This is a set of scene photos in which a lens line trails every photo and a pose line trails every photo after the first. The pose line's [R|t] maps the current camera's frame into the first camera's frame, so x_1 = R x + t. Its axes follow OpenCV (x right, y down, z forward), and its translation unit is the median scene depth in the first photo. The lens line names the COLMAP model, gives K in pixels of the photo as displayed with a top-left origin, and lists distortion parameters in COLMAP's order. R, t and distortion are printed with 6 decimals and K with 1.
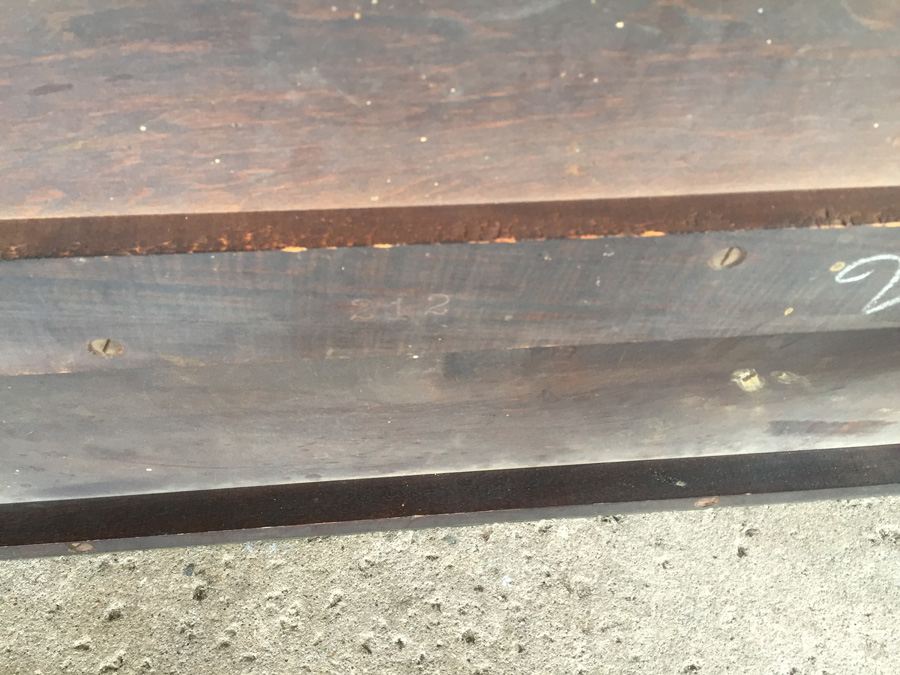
lens RADIAL K [[770.8, 0, 446.8], [0, 770.8, 338.7], [0, 0, 1]] dist [0.099601, -0.142947]
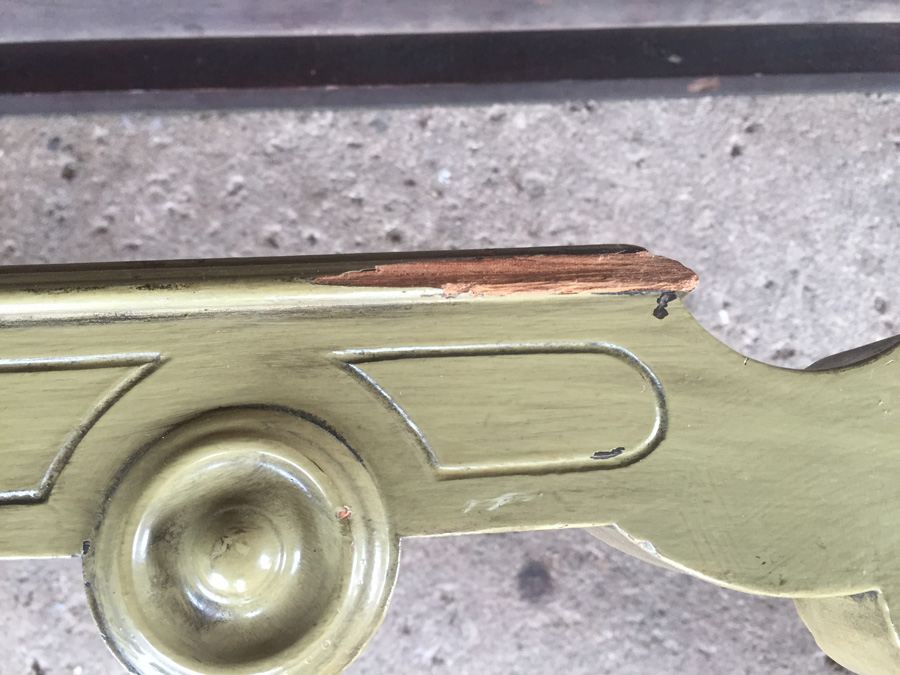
lens RADIAL K [[796.4, 0, 440.1], [0, 796.4, 337.1], [0, 0, 1]] dist [0.088813, -0.174110]
pose [[0.999373, 0.035408, 0.000297, 0.078038], [-0.032406, 0.911169, 0.410756, 0.119282], [0.014273, -0.410508, 0.911745, 0.156384]]
